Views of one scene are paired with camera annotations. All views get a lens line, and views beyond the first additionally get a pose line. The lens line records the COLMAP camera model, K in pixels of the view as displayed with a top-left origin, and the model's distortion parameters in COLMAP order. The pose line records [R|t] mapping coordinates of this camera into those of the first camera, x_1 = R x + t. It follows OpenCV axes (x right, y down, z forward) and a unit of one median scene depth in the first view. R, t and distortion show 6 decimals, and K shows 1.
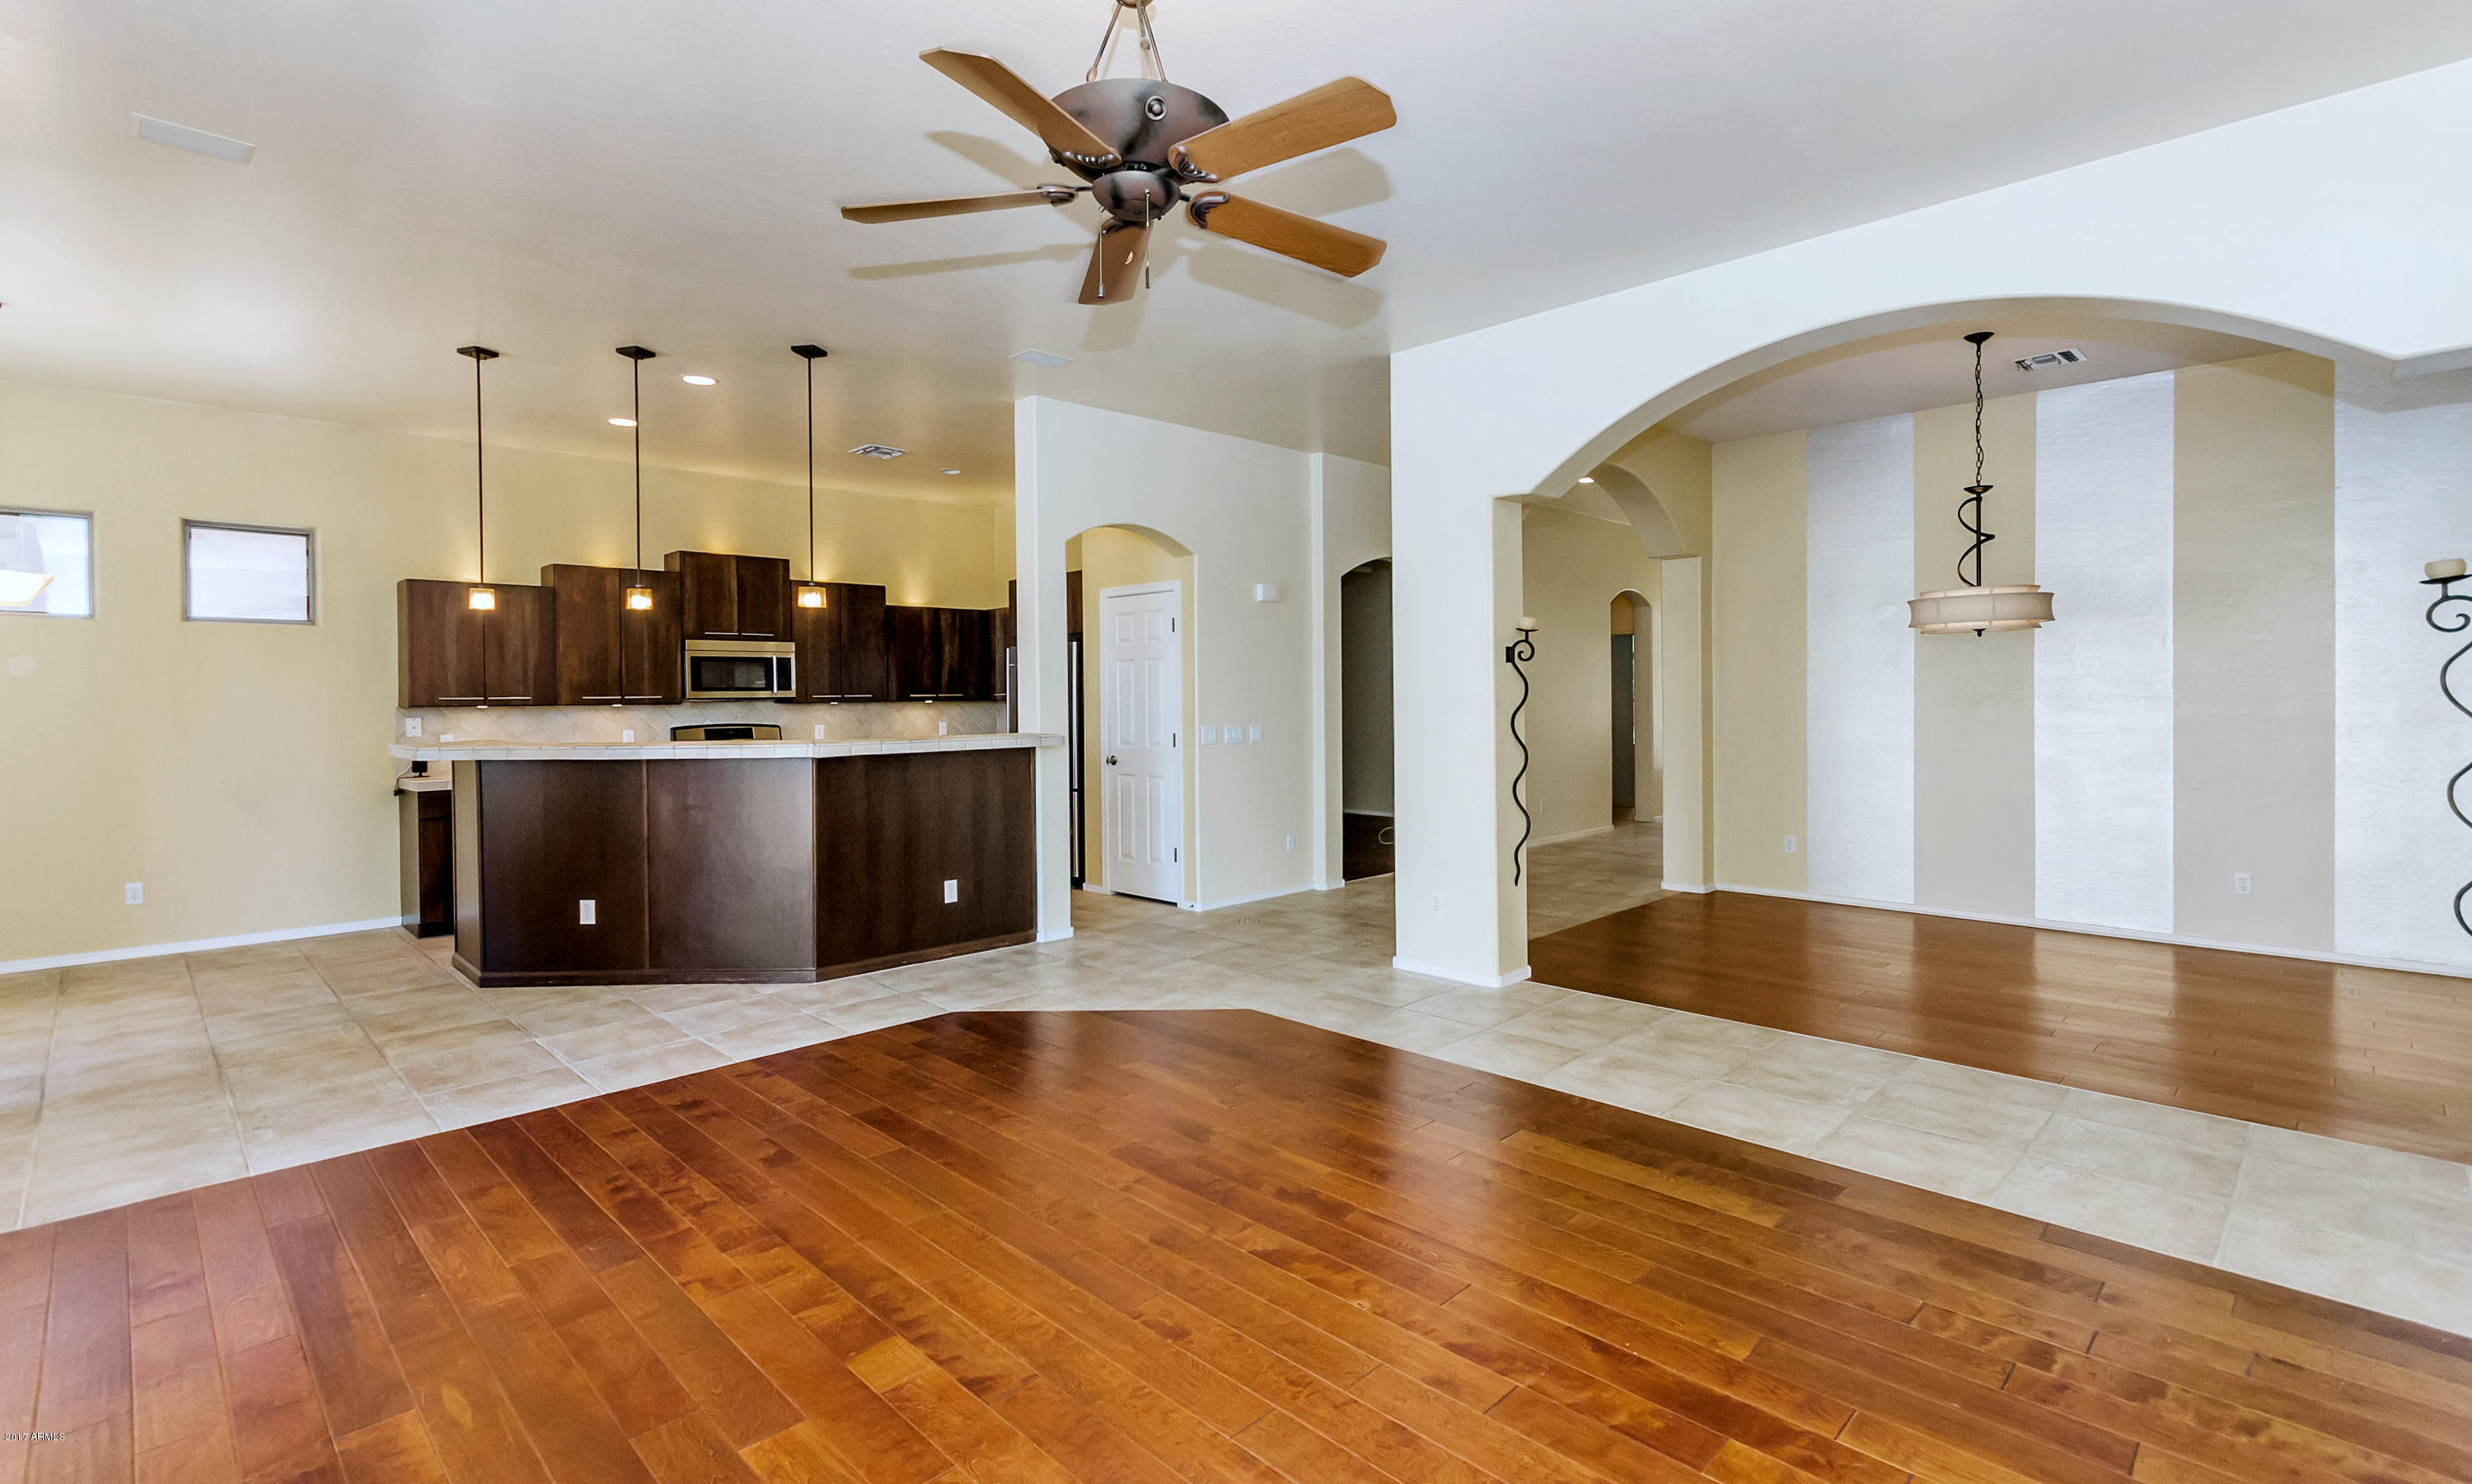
lens RADIAL K [[1134.1, 0, 1283.5], [0, 1134.1, 693.7], [0, 0, 1]] dist [0.010703, 0.004308]
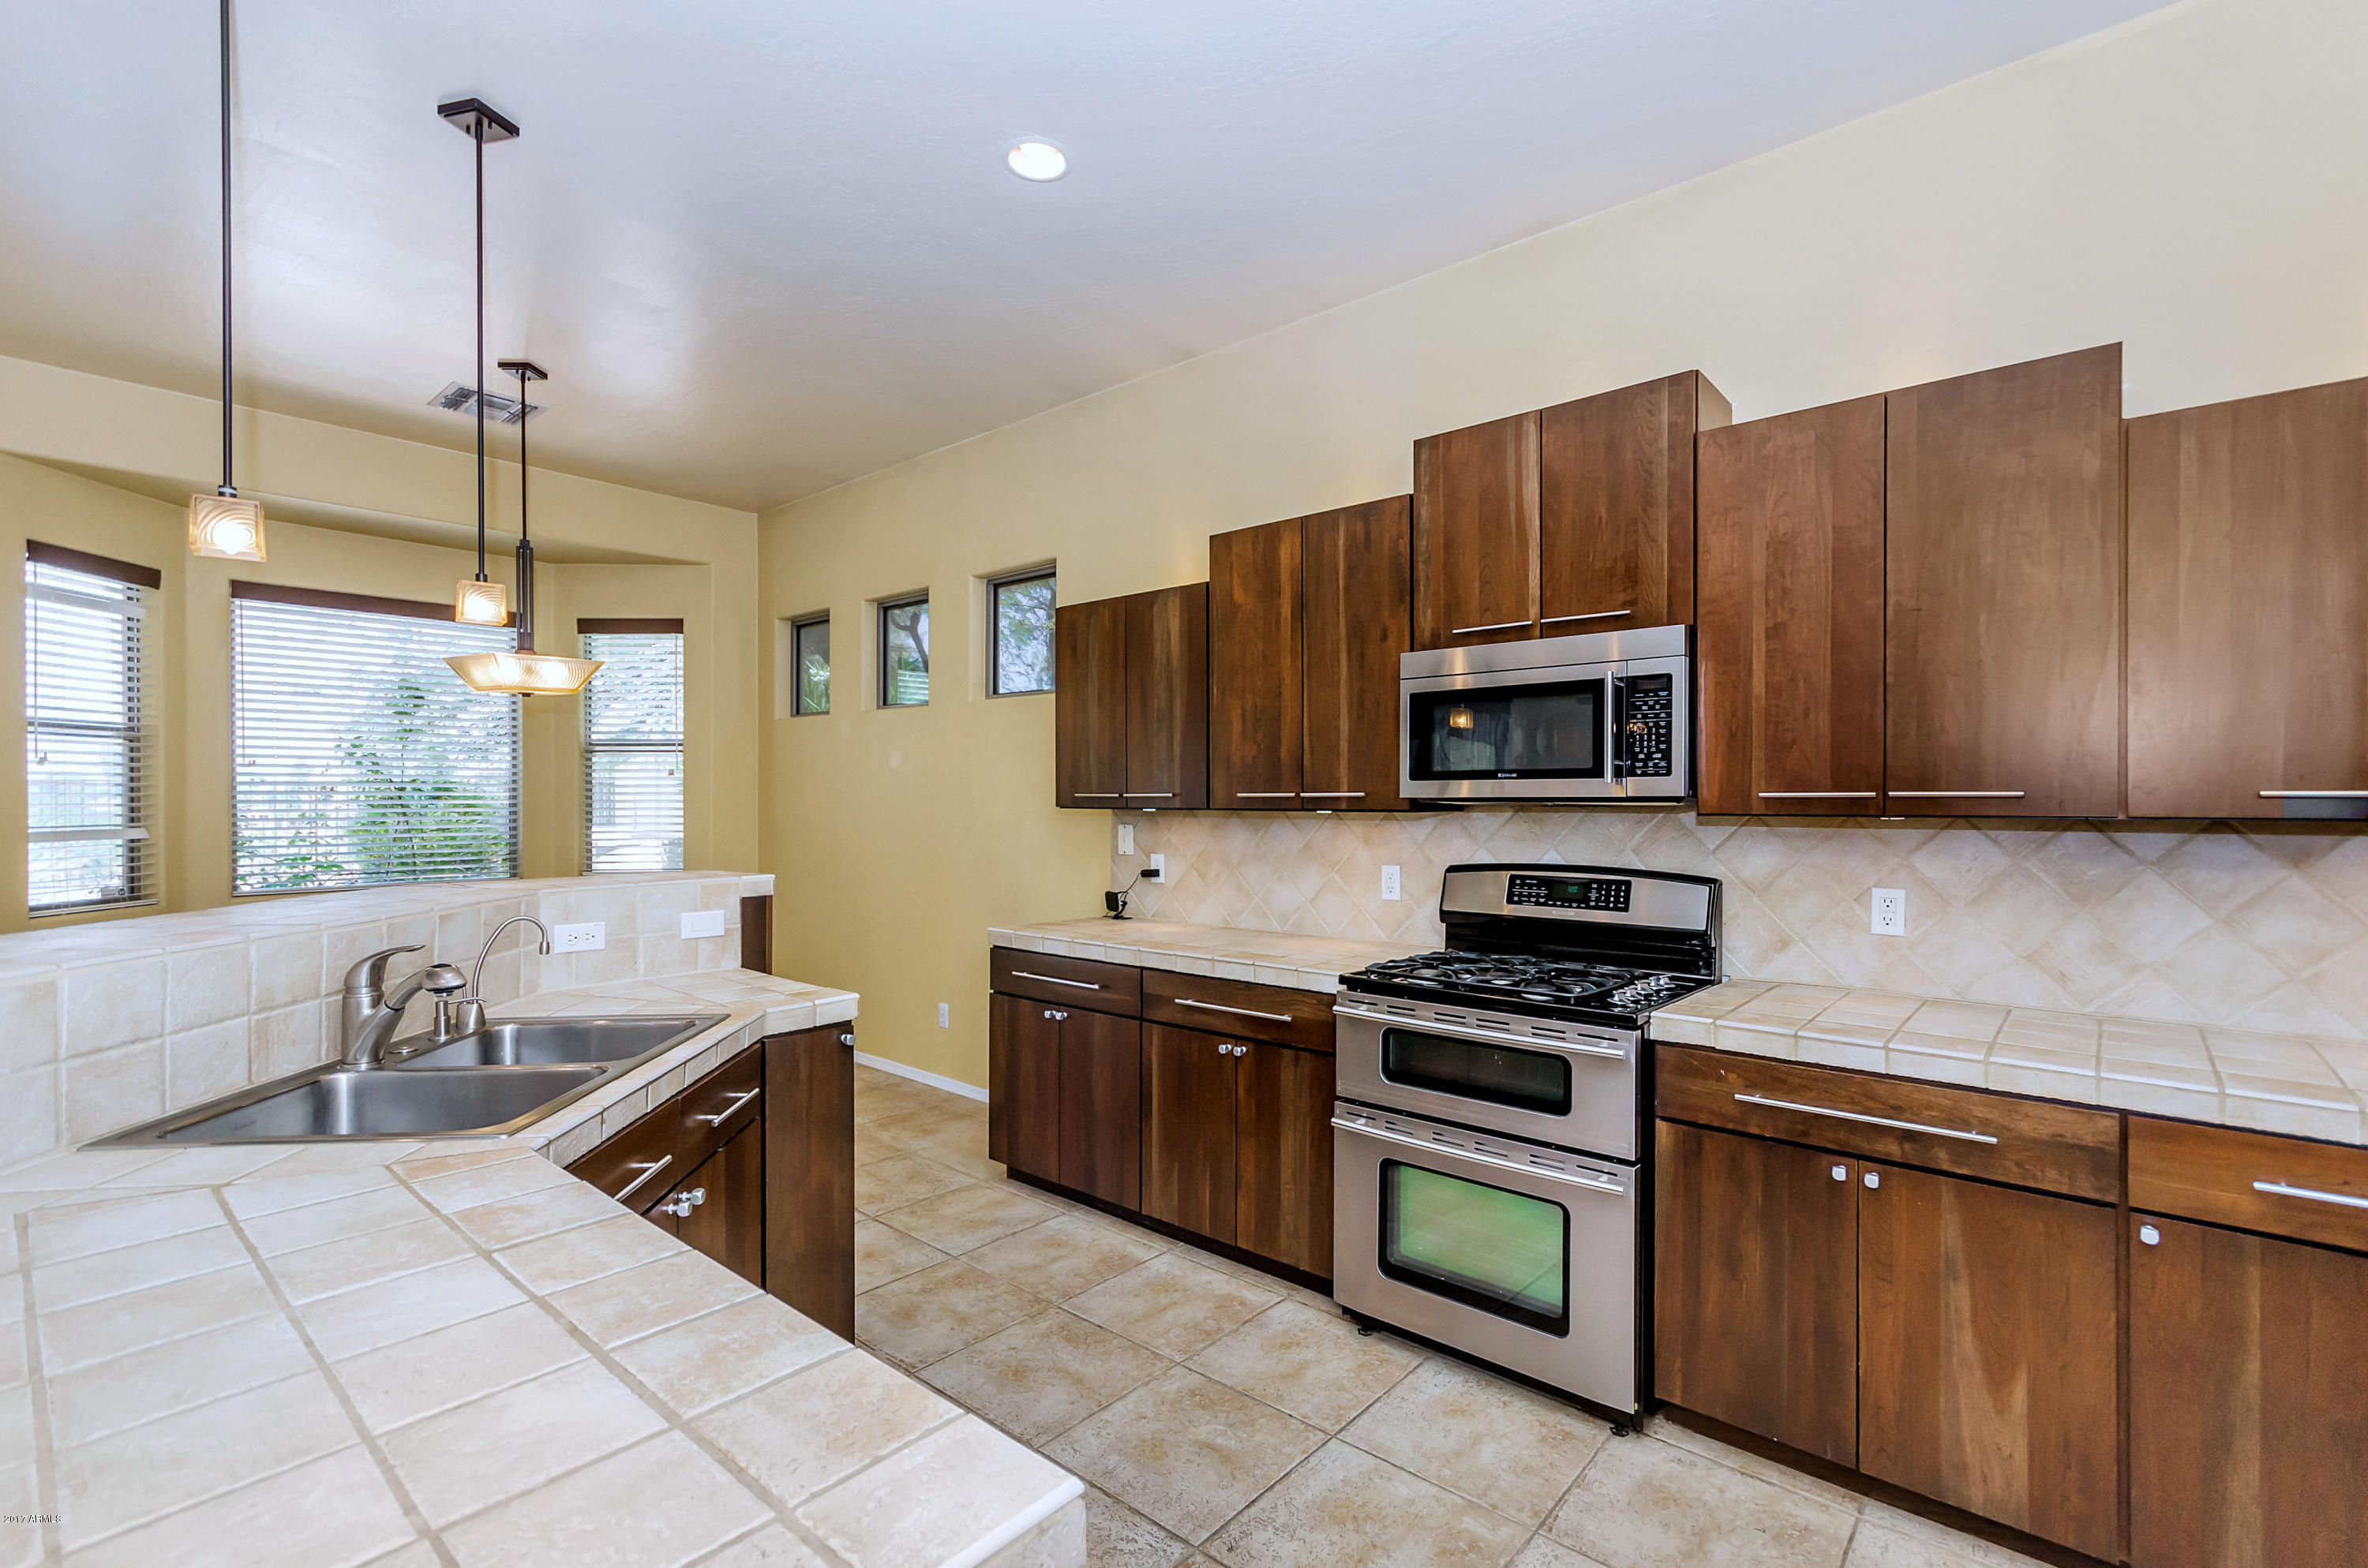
lens RADIAL K [[1076.7, 0, 1175.3], [0, 1076.7, 797.7], [0, 0, 1]] dist [0.005821, 0.000562]
pose [[0.038601, 0.011313, -0.999191, -0.163865], [0.004015, 0.999926, 0.011477, -0.000906], [0.999247, -0.004455, 0.038553, 1.035667]]
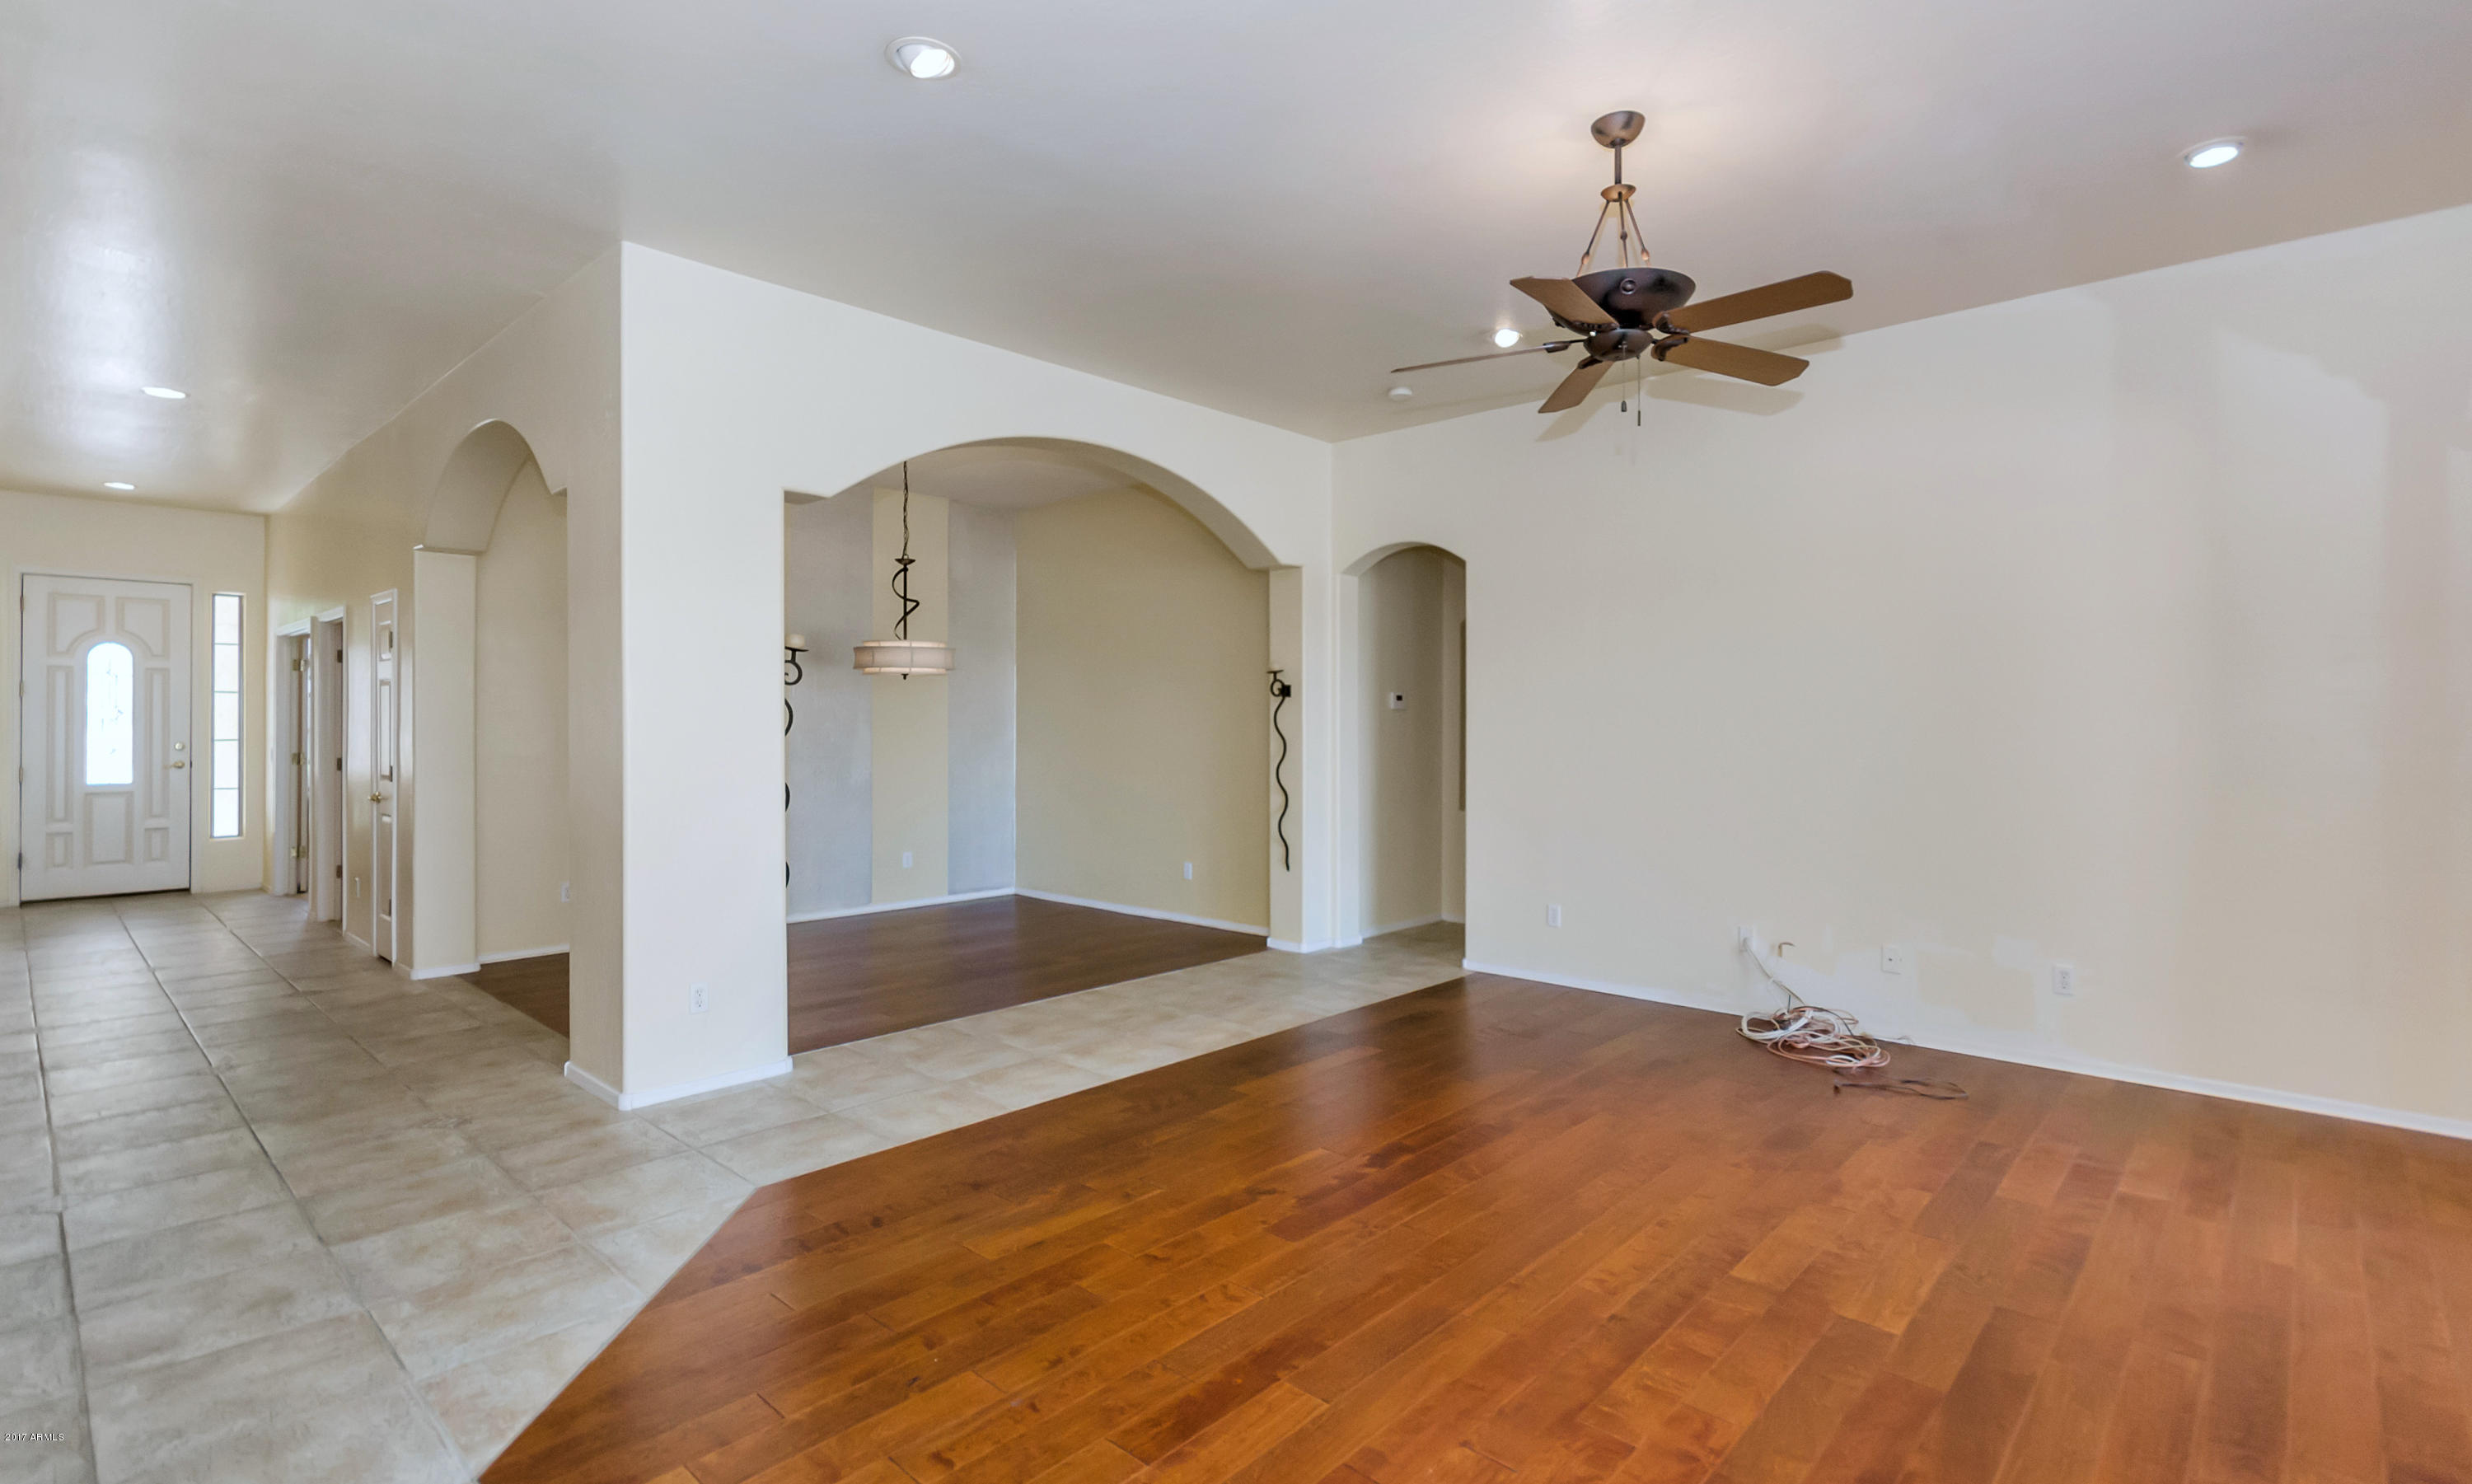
lens RADIAL K [[1134.1, 0, 1246.8], [0, 1134.1, 720.7], [0, 0, 1]] dist [0.010703, 0.004308]
pose [[-0.017912, 0.009270, 0.999797, -0.519693], [-0.000458, 0.999957, -0.009280, 0.004546], [-0.999839, -0.000624, -0.017907, 0.527597]]
